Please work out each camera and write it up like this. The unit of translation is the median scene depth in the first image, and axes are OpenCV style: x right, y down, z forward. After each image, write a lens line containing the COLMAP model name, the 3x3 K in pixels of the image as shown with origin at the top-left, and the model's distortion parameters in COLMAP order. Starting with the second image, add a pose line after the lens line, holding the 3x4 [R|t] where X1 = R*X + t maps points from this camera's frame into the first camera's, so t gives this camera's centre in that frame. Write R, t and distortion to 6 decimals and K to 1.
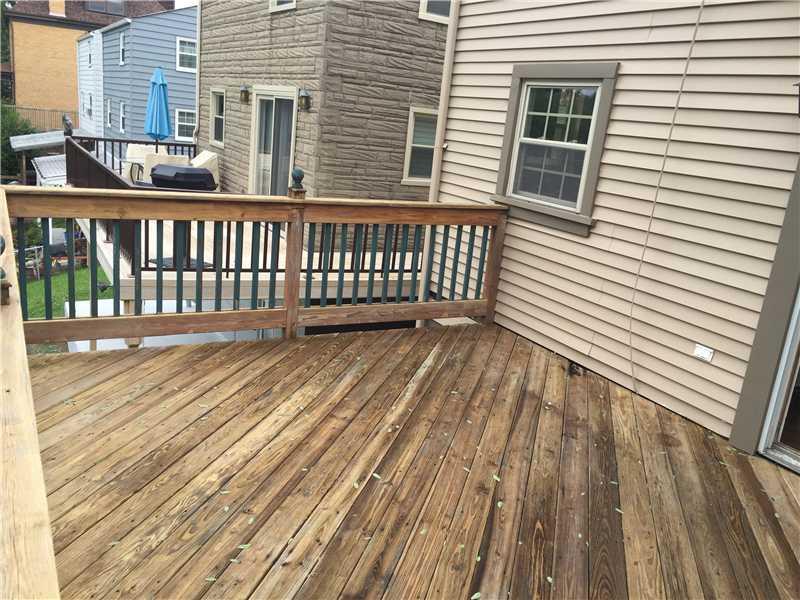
lens RADIAL K [[690.8, 0, 396.4], [0, 690.8, 298.3], [0, 0, 1]] dist [0.103567, -0.144887]
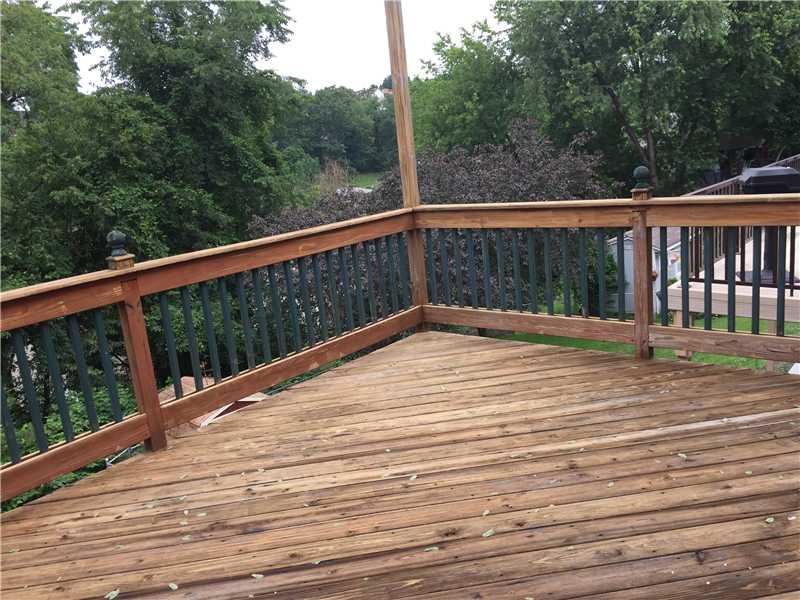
lens RADIAL K [[690.8, 0, 396.4], [0, 690.8, 298.3], [0, 0, 1]] dist [0.103567, -0.144887]
pose [[0.322768, 0.064353, -0.944288, 0.527633], [-0.097104, 0.994673, 0.034595, -0.014070], [0.941484, 0.080528, 0.327298, 0.396109]]
